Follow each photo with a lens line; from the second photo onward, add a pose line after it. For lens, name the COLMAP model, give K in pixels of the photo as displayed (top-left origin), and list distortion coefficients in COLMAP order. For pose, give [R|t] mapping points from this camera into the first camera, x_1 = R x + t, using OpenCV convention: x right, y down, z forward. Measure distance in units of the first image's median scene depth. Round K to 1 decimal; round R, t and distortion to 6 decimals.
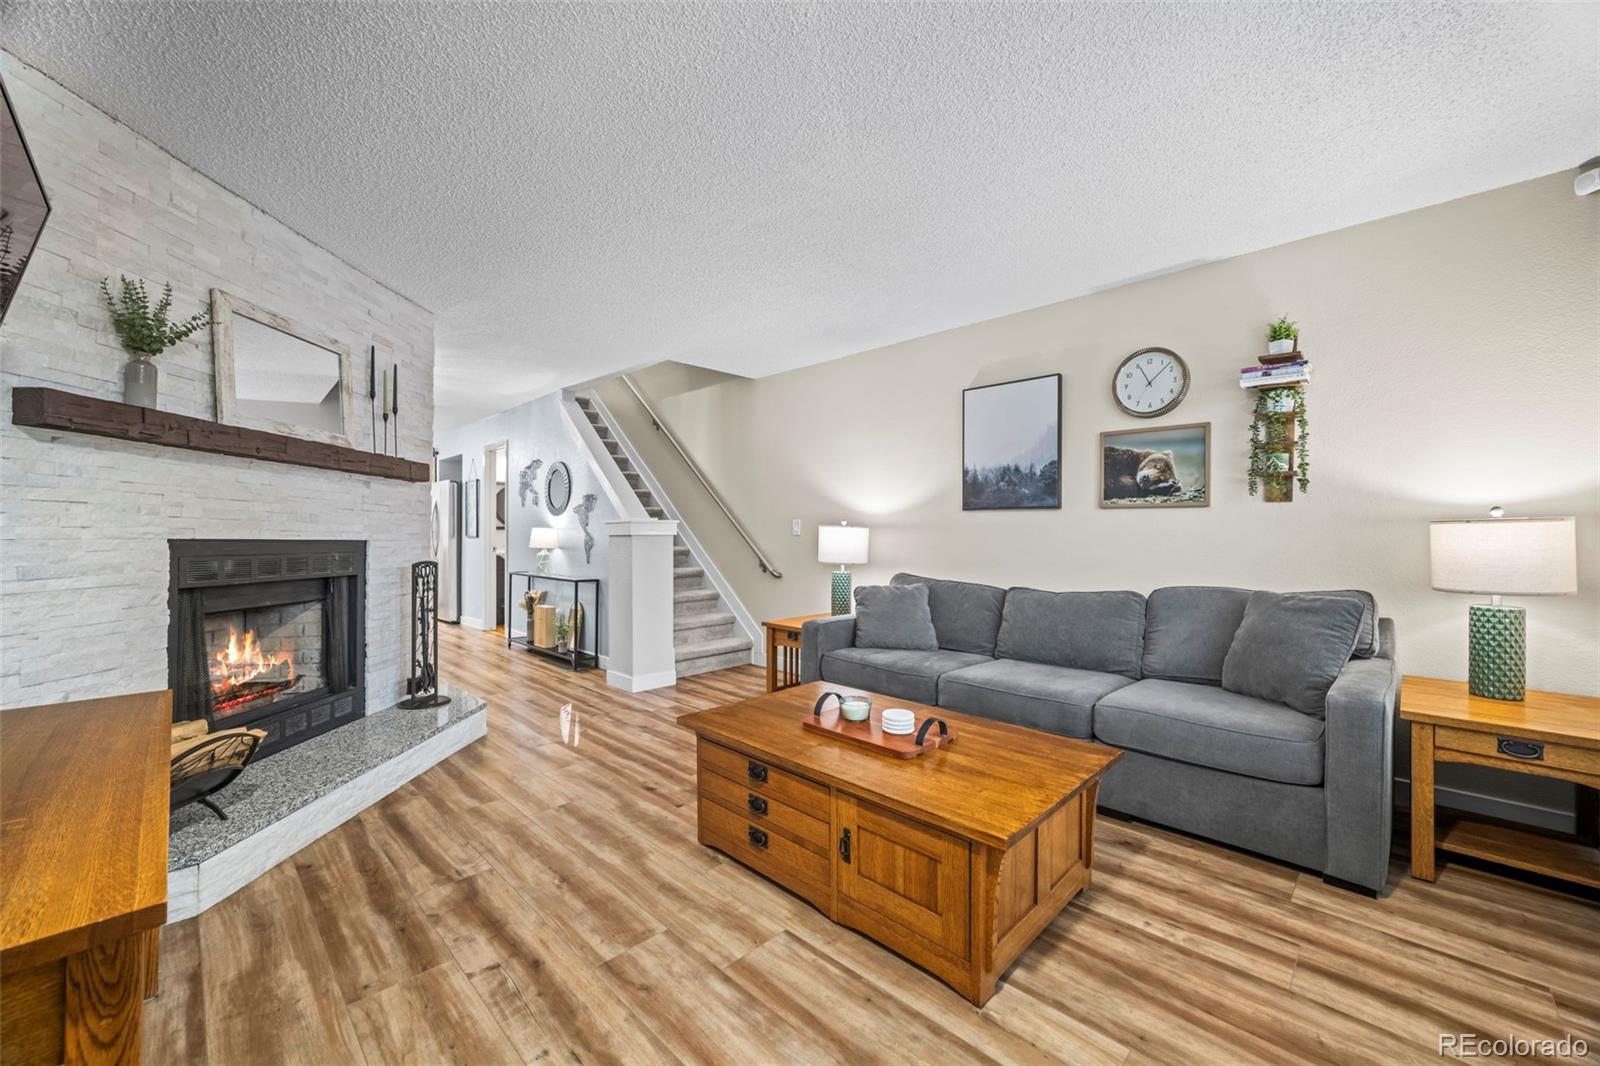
lens RADIAL K [[623.3, 0, 798.5], [0, 623.3, 531.7], [0, 0, 1]] dist [-0.024320, 0.009150]
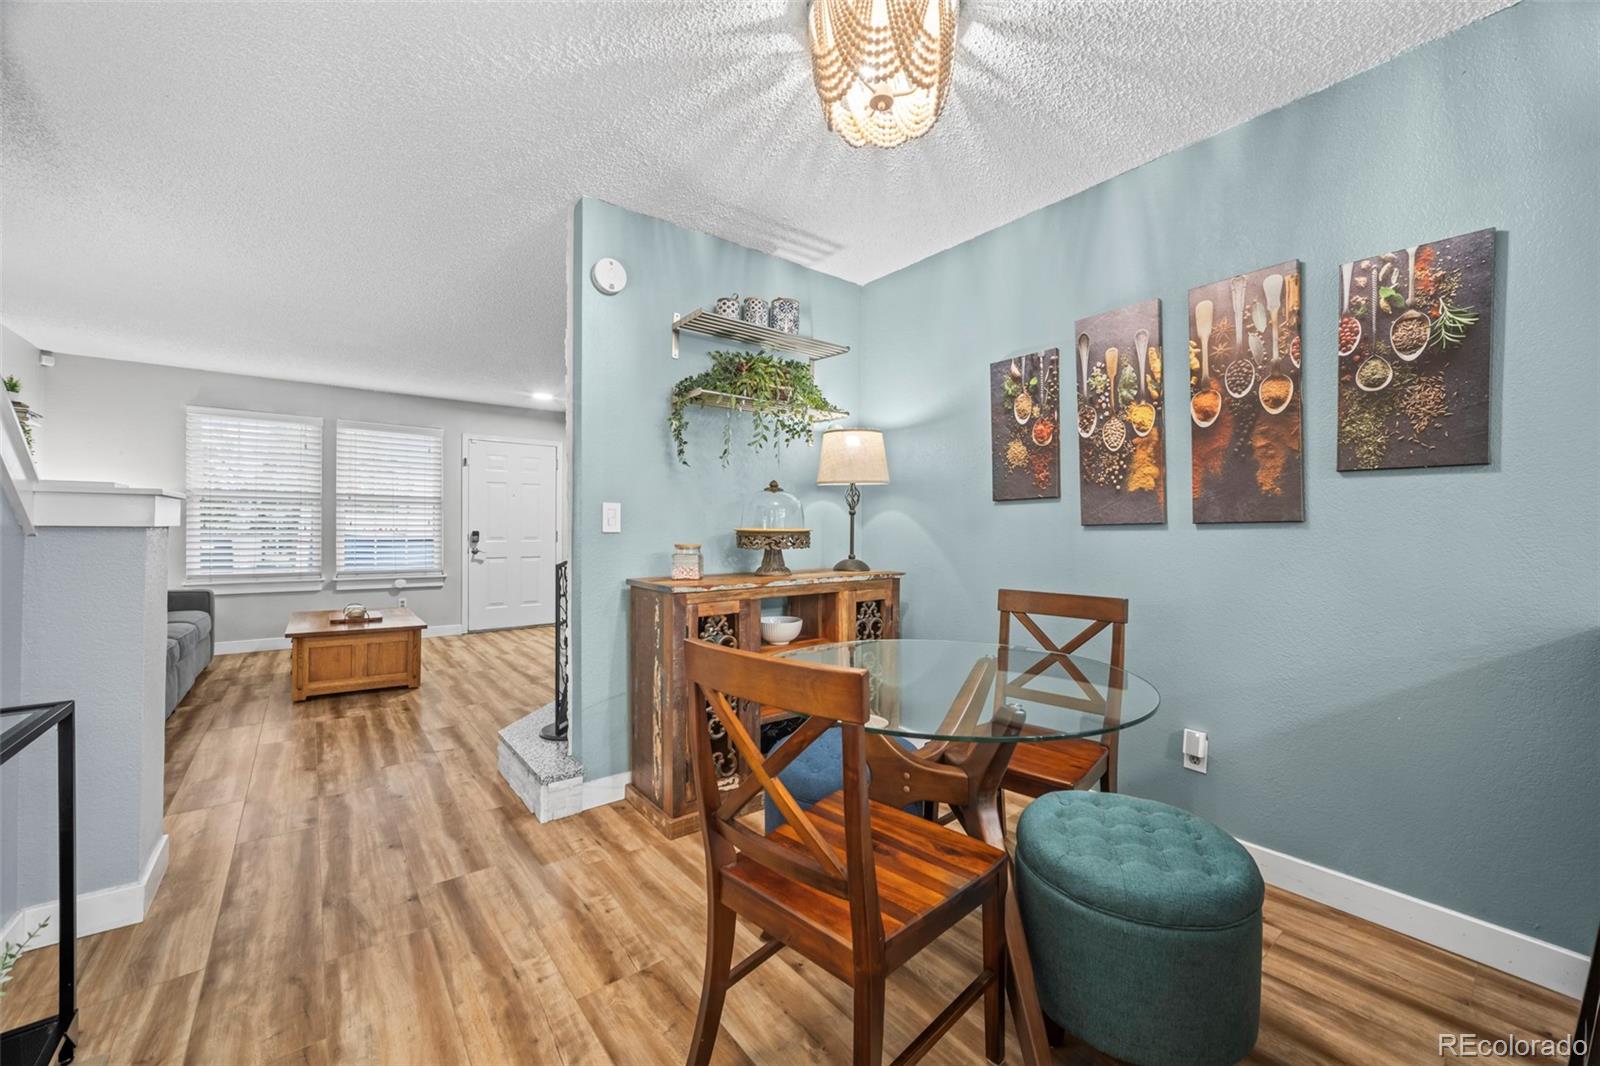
lens RADIAL K [[623.3, 0, 798.5], [0, 623.3, 531.7], [0, 0, 1]] dist [-0.024320, 0.009150]
pose [[-0.992626, -0.007805, 0.120968, -1.360673], [-0.008235, 0.999961, -0.003048, 0.011170], [-0.120939, -0.004022, -0.992652, 2.413586]]
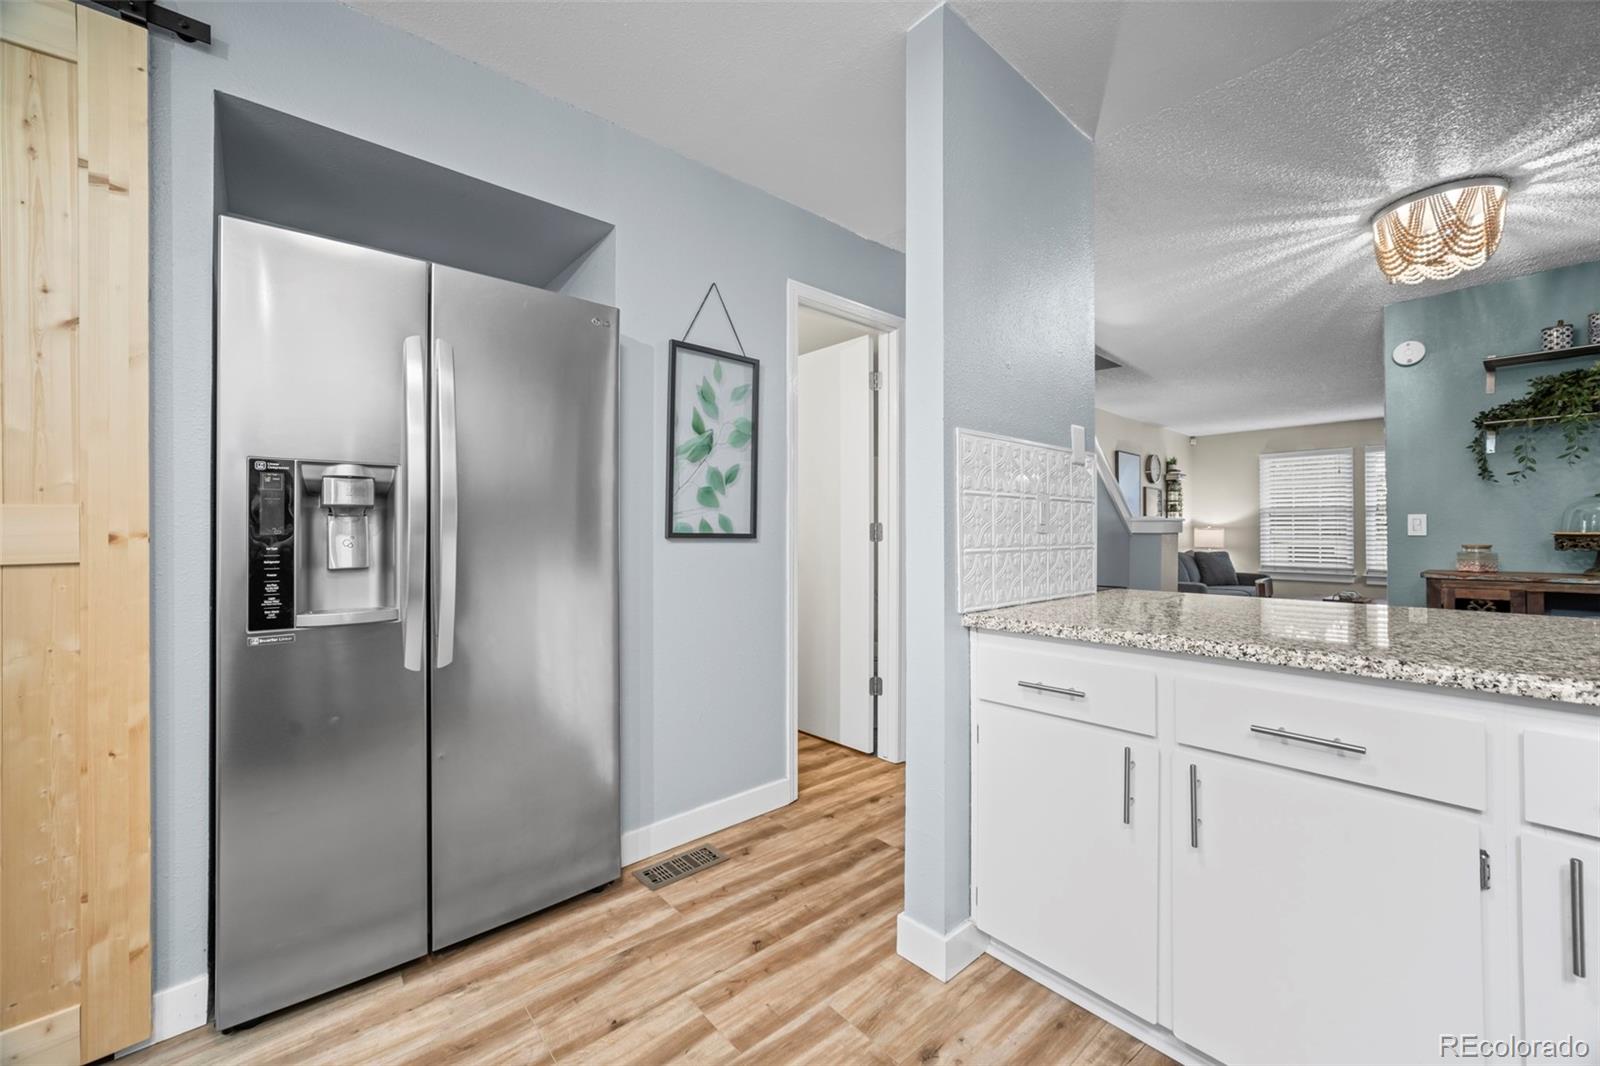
lens RADIAL K [[626.2, 0, 799.3], [0, 626.2, 526.3], [0, 0, 1]] dist [-0.021633, 0.008793]
pose [[0.080281, 0.008632, 0.996735, -2.422182], [-0.008846, 0.999929, -0.007948, 0.014610], [-0.996733, -0.008180, 0.080351, 2.716851]]
